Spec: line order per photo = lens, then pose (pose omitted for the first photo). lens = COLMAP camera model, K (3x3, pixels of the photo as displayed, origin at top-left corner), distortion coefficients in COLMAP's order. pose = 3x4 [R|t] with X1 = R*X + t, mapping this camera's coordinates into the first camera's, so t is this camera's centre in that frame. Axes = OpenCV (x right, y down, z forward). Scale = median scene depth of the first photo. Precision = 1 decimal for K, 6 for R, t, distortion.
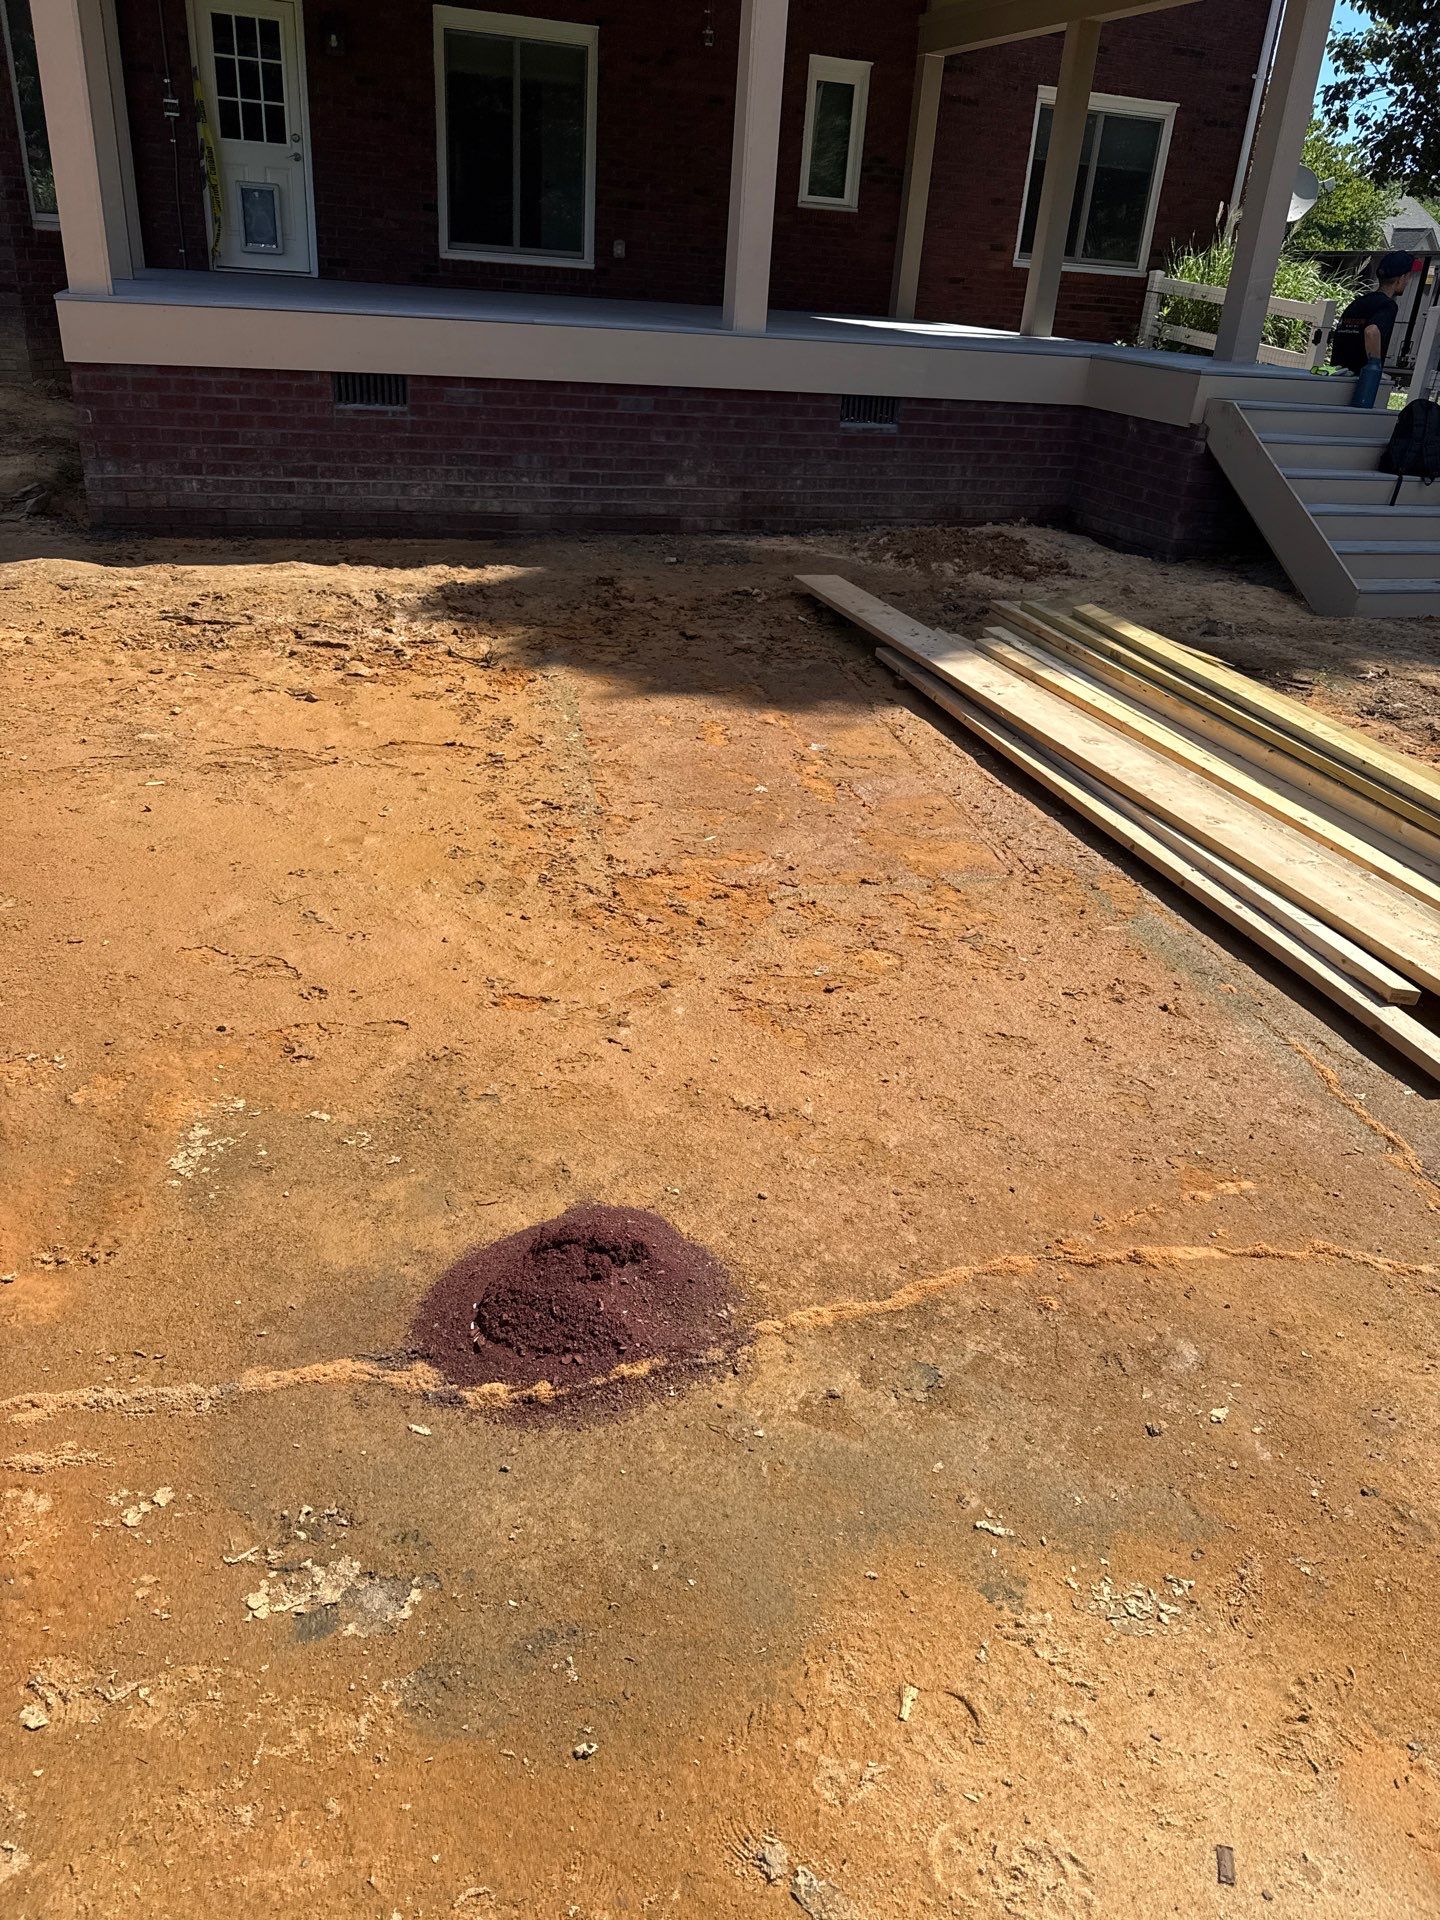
lens RADIAL K [[1373.4, 0, 771.0], [0, 1373.4, 984.5], [0, 0, 1]] dist [0.056165, -0.068520]
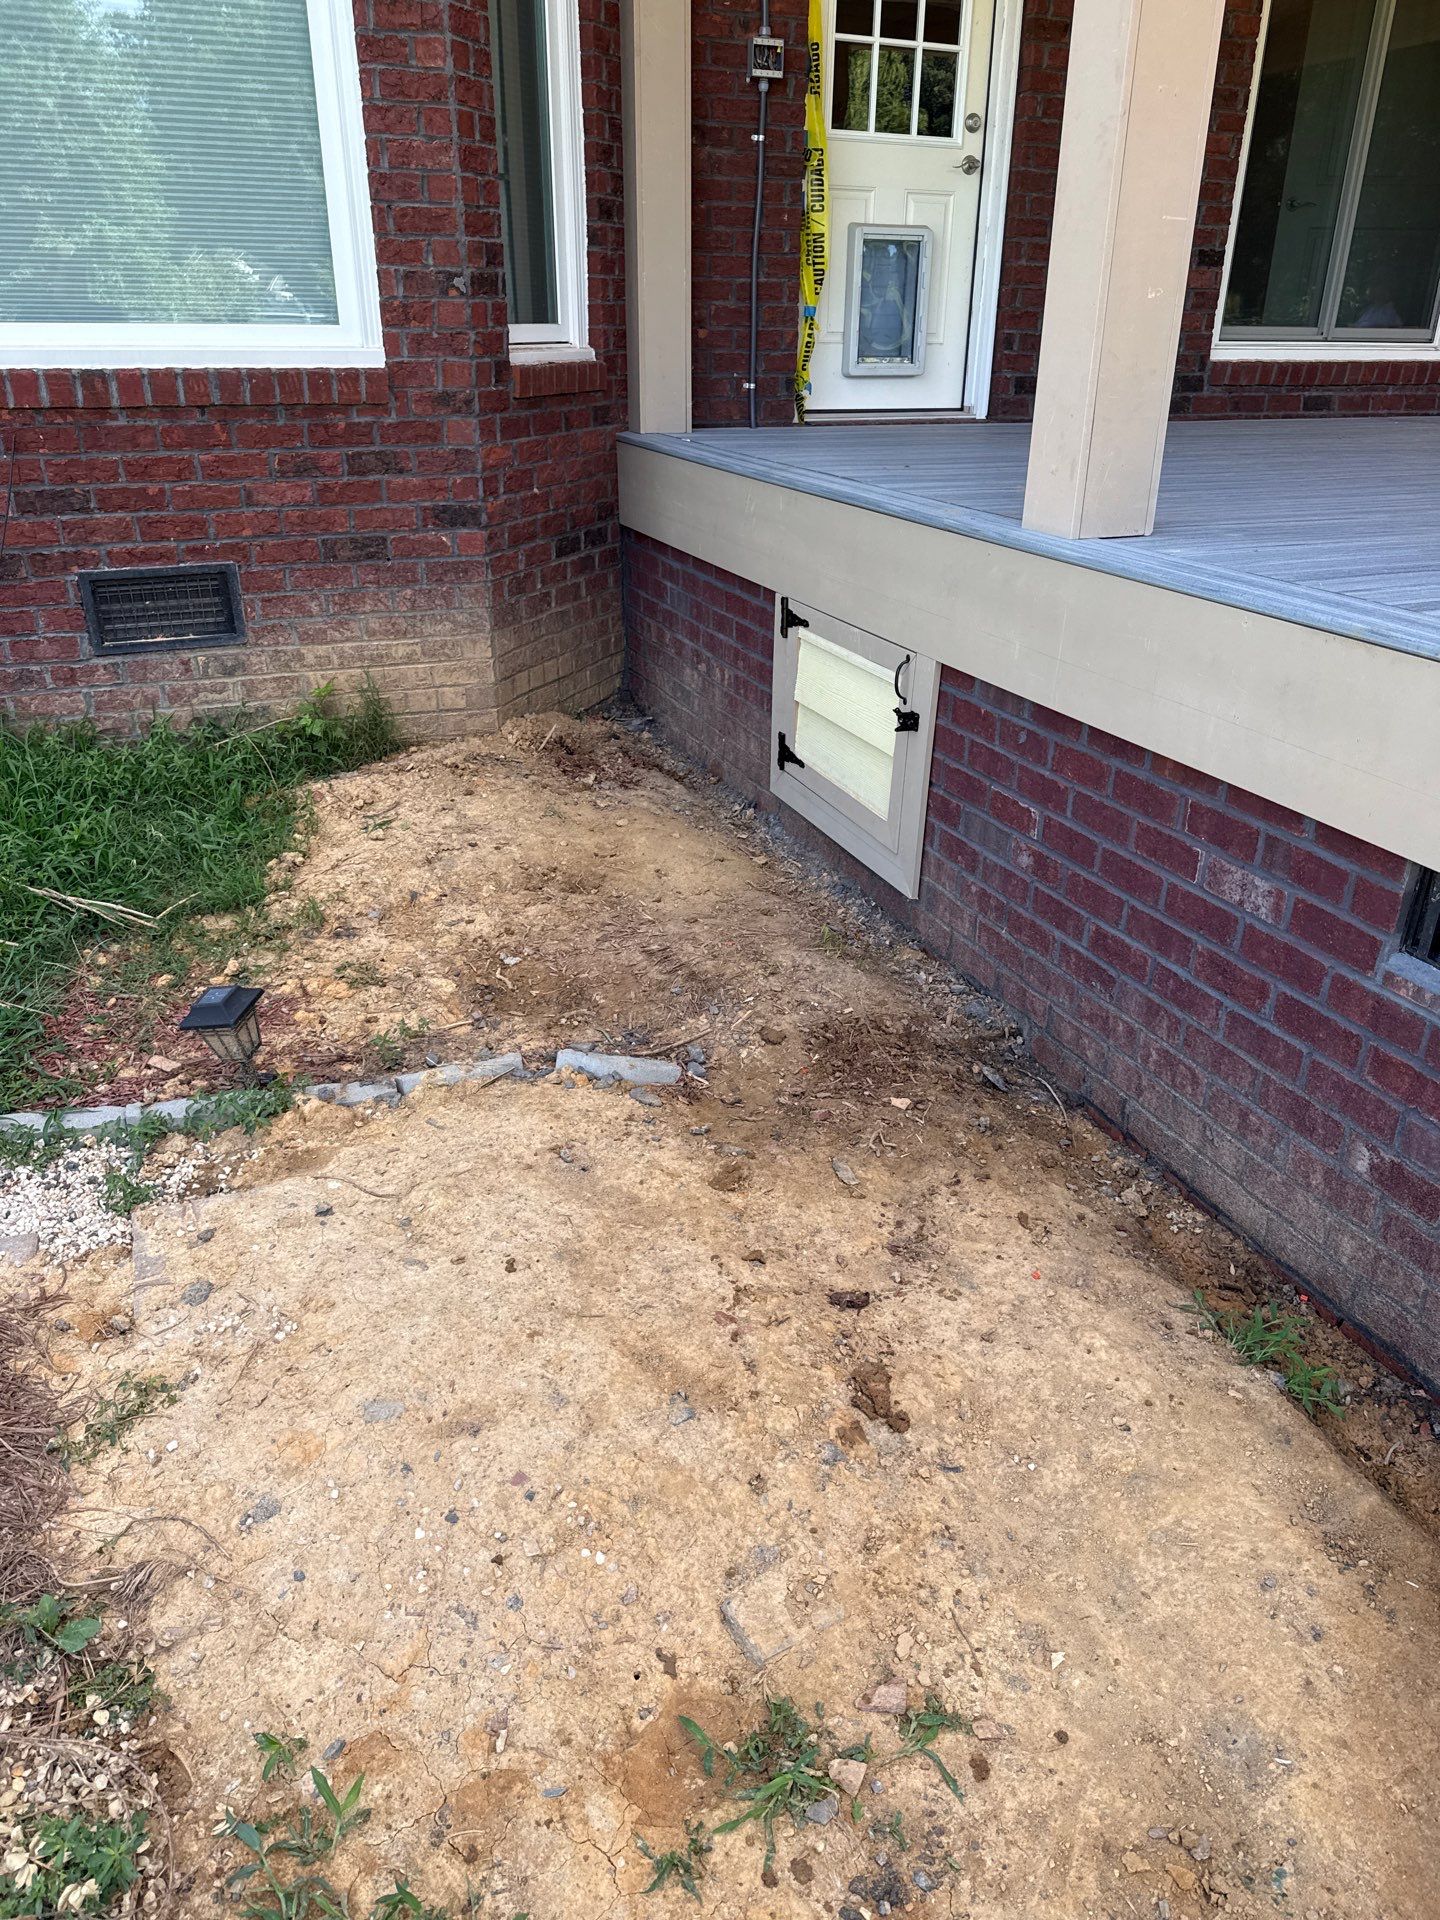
lens RADIAL K [[1352.1, 0, 778.1], [0, 1352.1, 1018.5], [0, 0, 1]] dist [0.118513, -0.185431]
pose [[0.995333, -0.084919, 0.045843, -0.457768], [0.084862, 0.996388, 0.003198, -0.328747], [-0.045948, 0.000708, 0.998944, 0.560823]]
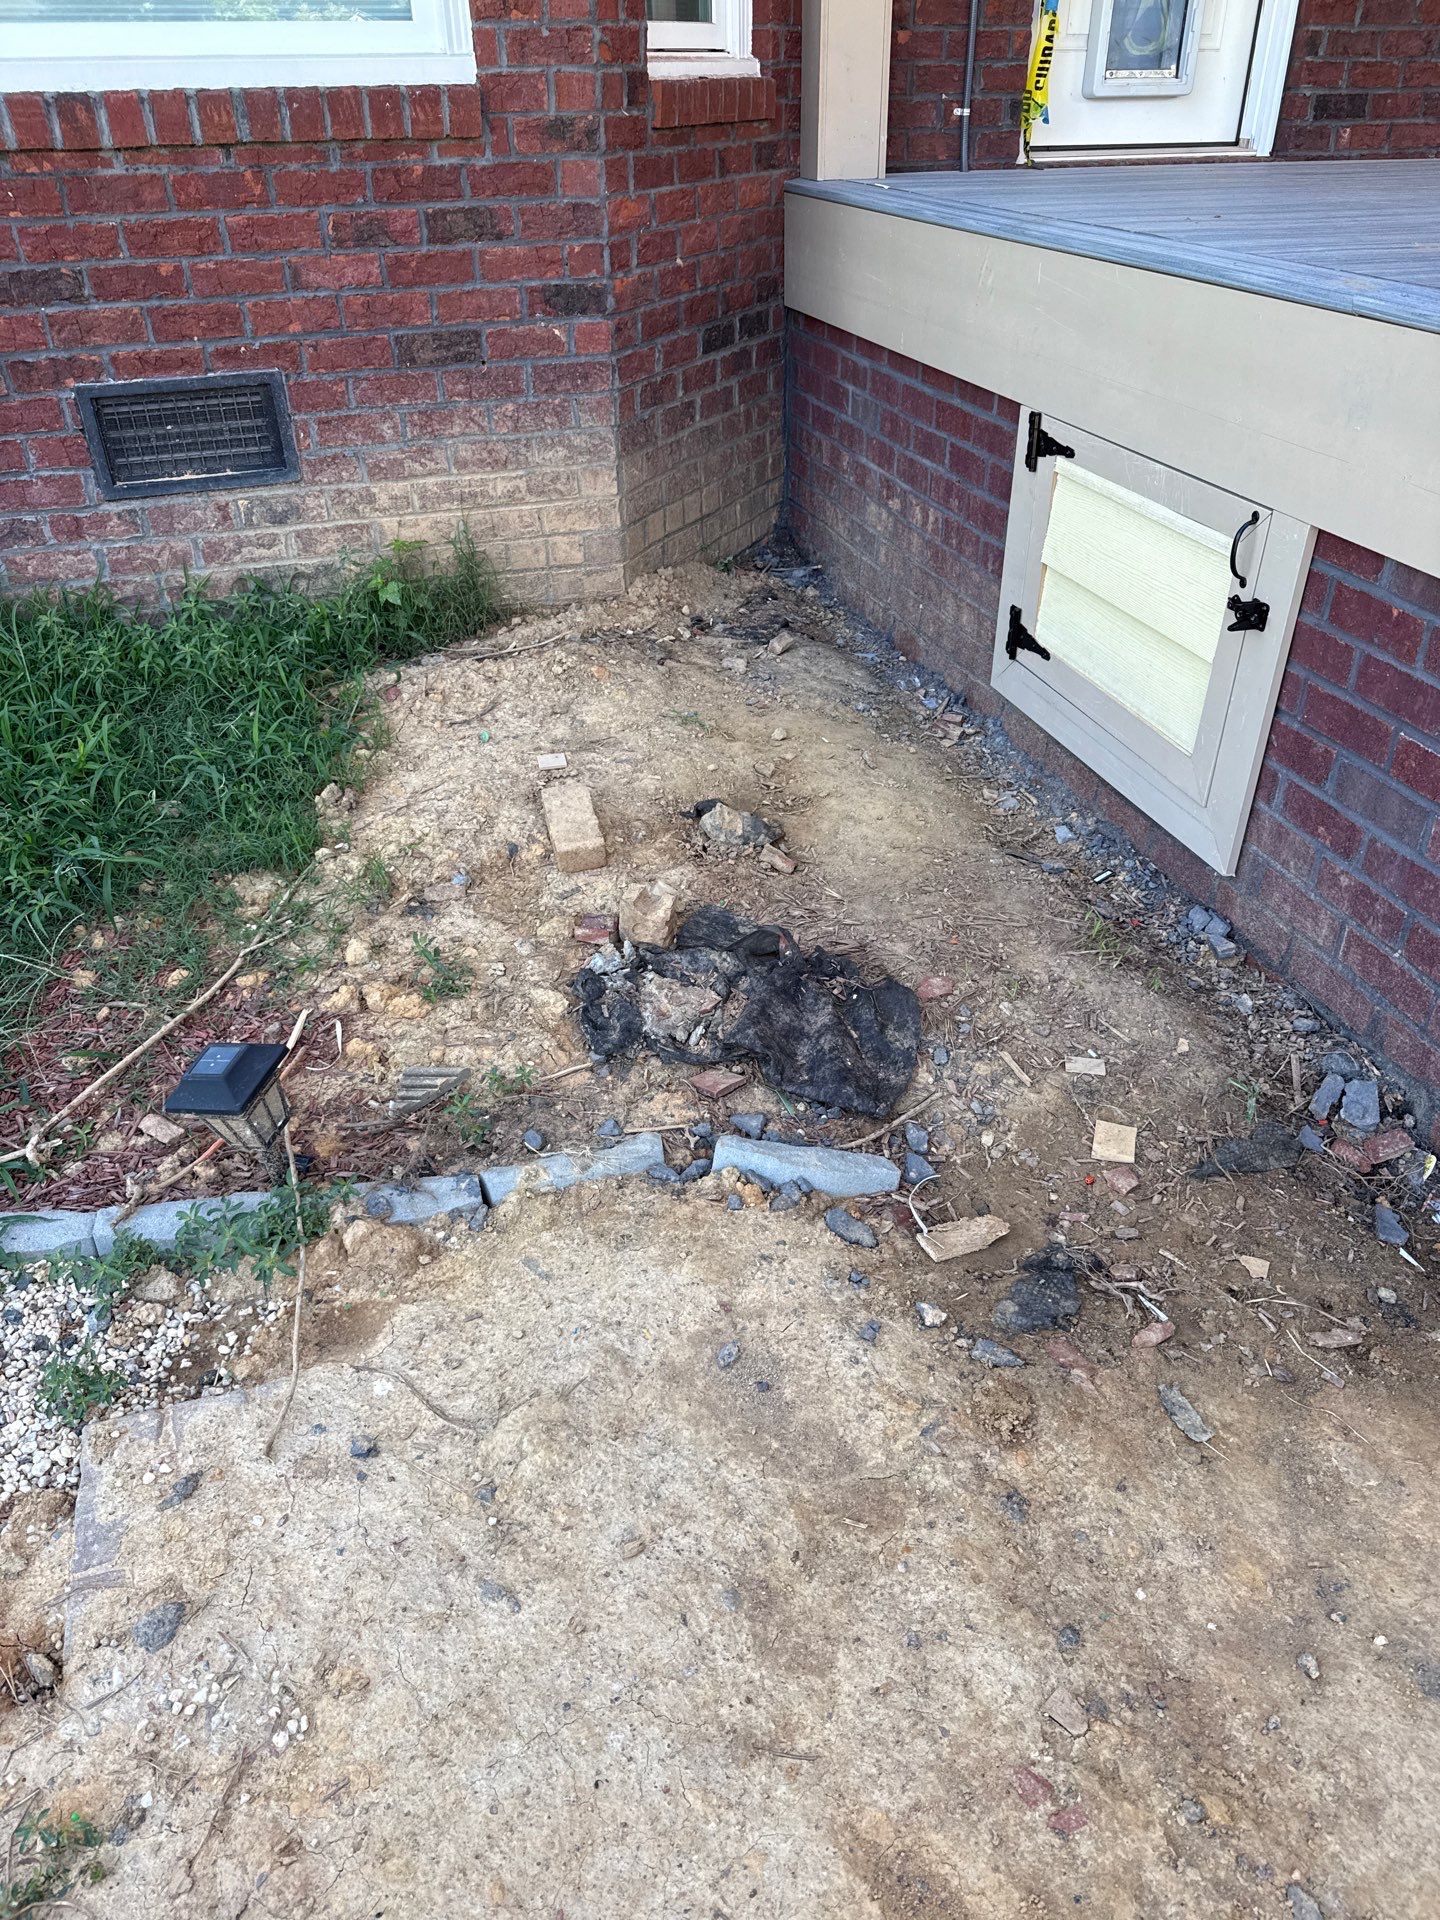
lens RADIAL K [[1373.4, 0, 771.0], [0, 1373.4, 984.5], [0, 0, 1]] dist [0.056165, -0.068520]
pose [[0.996956, -0.060254, -0.049481, -0.471264], [0.065346, 0.991923, 0.108717, -0.362656], [0.042530, -0.111620, 0.992840, 0.648571]]
